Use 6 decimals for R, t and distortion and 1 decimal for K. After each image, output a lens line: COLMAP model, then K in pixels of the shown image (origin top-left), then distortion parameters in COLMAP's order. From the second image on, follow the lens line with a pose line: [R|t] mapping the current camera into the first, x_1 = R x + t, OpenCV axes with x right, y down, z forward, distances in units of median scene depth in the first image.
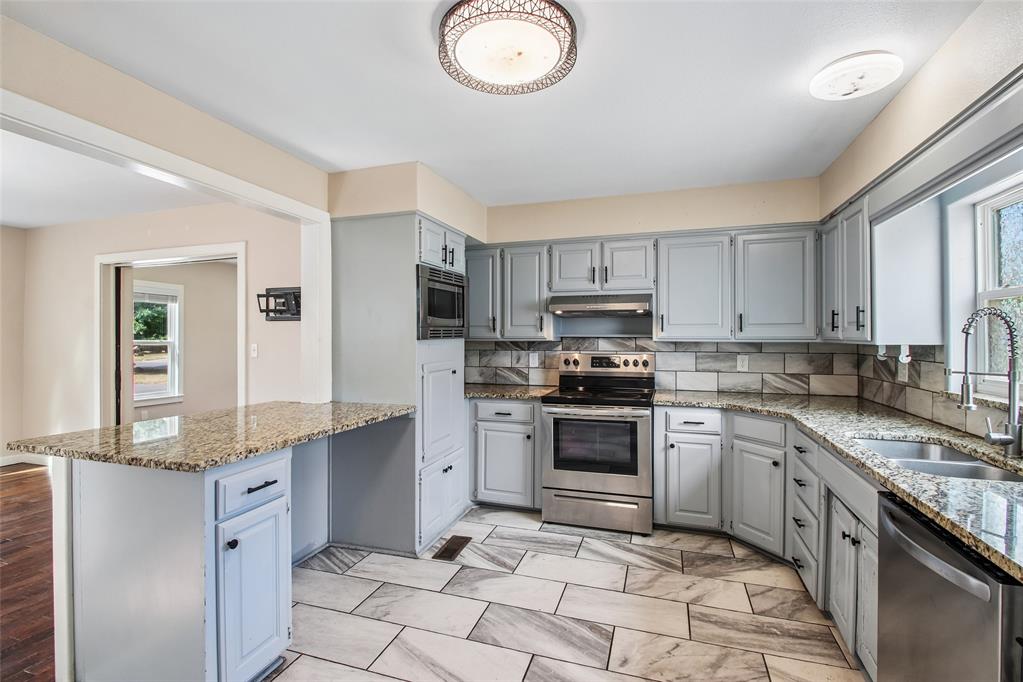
lens RADIAL K [[479.5, 0, 499.6], [0, 479.5, 338.9], [0, 0, 1]] dist [0.000603, -0.000046]
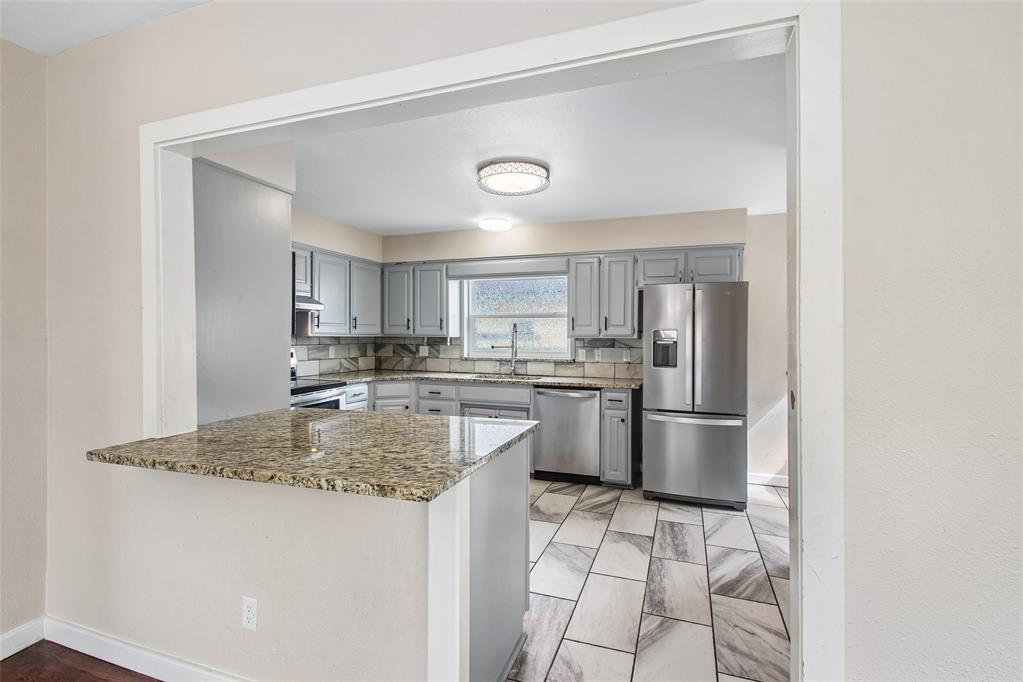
lens RADIAL K [[475.5, 0, 510.7], [0, 475.5, 327.9], [0, 0, 1]] dist [0.000356, -0.000009]
pose [[0.023565, 0.015239, 0.999606, -0.866108], [0.003615, 0.999876, -0.015328, 0.003691], [-0.999716, 0.003975, 0.023507, 0.461011]]
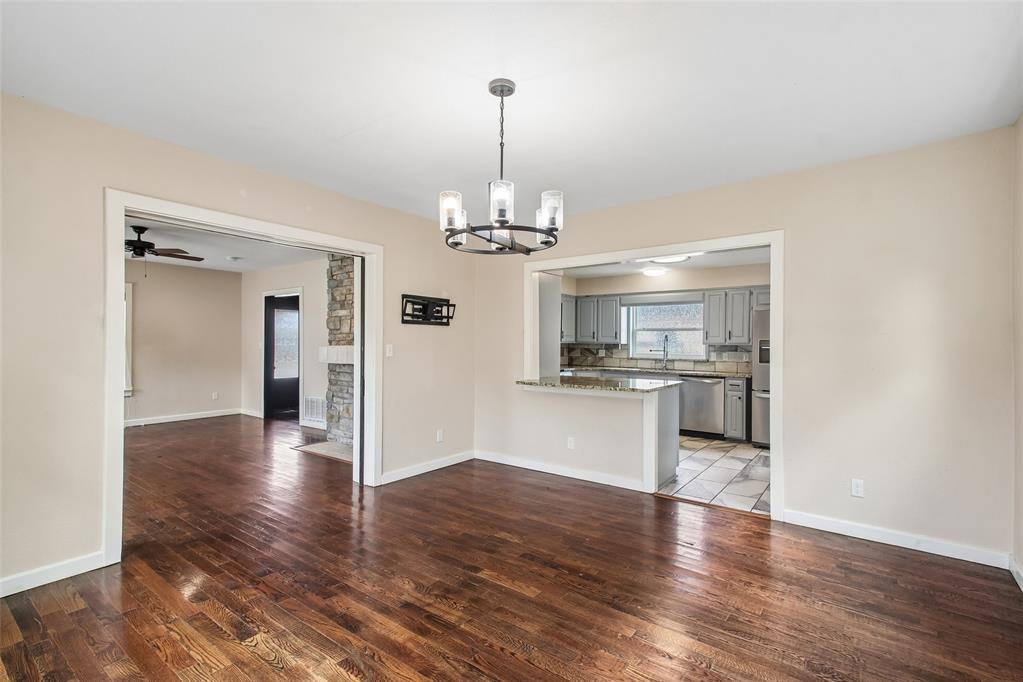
lens RADIAL K [[484.5, 0, 511.5], [0, 484.5, 341.0], [0, 0, 1]] dist [0.002432, 0.000444]
pose [[0.299636, 0.006421, 0.954032, -1.716309], [-0.002499, 0.999979, -0.005946, 0.010268], [-0.954050, -0.000602, 0.299646, 0.490691]]
